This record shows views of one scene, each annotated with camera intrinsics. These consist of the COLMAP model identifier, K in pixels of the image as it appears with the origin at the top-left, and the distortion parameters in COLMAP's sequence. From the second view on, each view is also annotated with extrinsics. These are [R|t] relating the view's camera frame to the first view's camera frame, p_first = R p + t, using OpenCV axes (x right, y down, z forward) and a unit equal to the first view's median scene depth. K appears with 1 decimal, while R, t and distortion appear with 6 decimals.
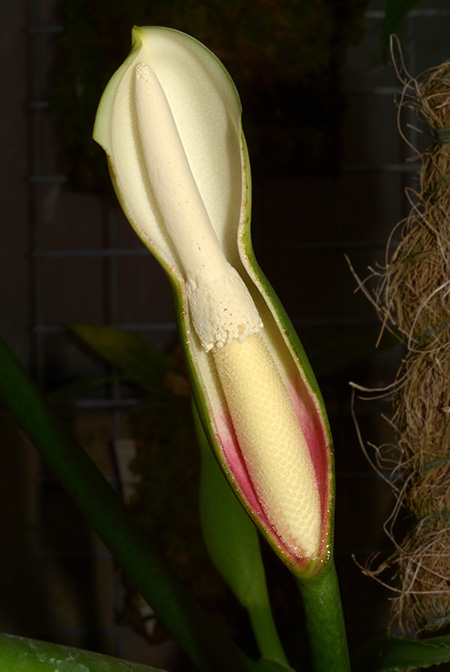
lens RADIAL K [[1698.3, 0, 225.0], [0, 1698.3, 336.0], [0, 0, 1]] dist [0.001837, -0.148364]
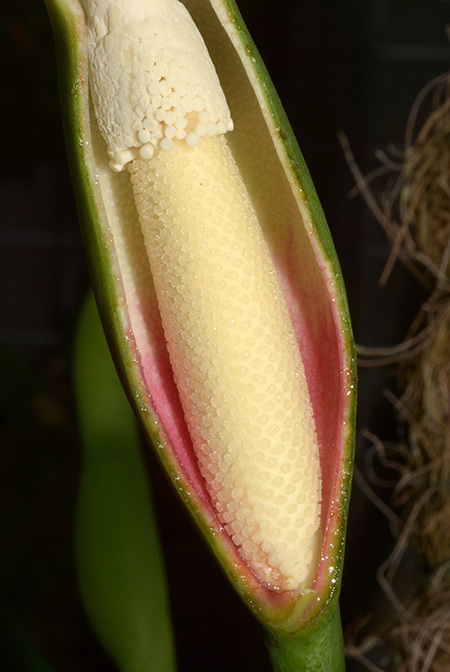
lens RADIAL K [[2085.9, 0, 225.0], [0, 2085.9, 336.0], [0, 0, 1]] dist [-0.005466, 1.212198]
pose [[0.996574, 0.064378, 0.051911, -0.008196], [-0.063261, 0.997735, -0.022889, 0.070551], [-0.053267, 0.019527, 0.998389, 0.379355]]
